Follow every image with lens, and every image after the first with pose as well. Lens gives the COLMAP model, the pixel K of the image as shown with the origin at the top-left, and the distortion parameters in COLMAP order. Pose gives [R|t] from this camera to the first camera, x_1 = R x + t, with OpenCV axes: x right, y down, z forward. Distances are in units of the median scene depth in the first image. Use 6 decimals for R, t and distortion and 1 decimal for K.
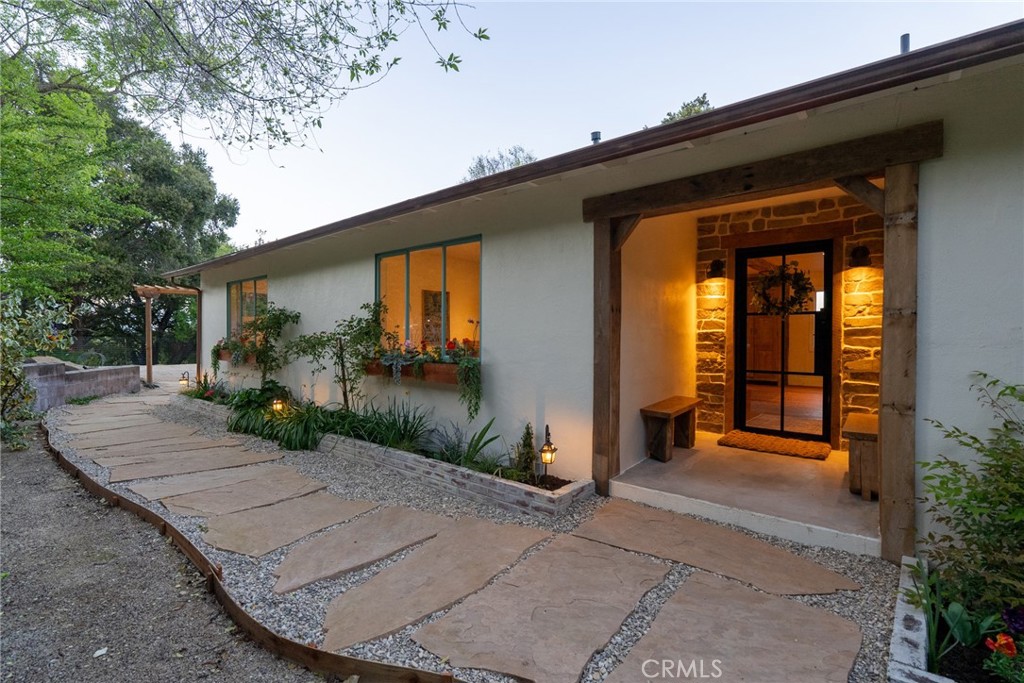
lens RADIAL K [[471.0, 0, 530.8], [0, 471.0, 341.1], [0, 0, 1]] dist [-0.002760, 0.001228]
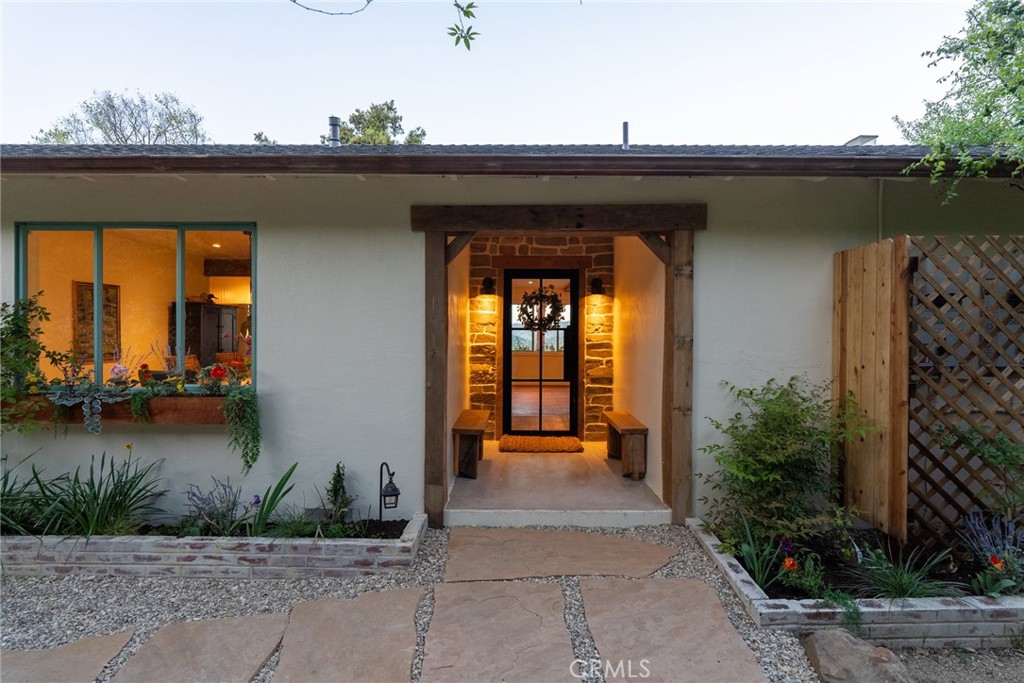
lens RADIAL K [[471.0, 0, 530.8], [0, 471.0, 341.1], [0, 0, 1]] dist [-0.002760, 0.001228]
pose [[0.775303, -0.004798, 0.631571, -0.243147], [0.005181, 0.999986, 0.001237, -0.035095], [-0.631568, 0.002313, 0.775317, 0.134788]]
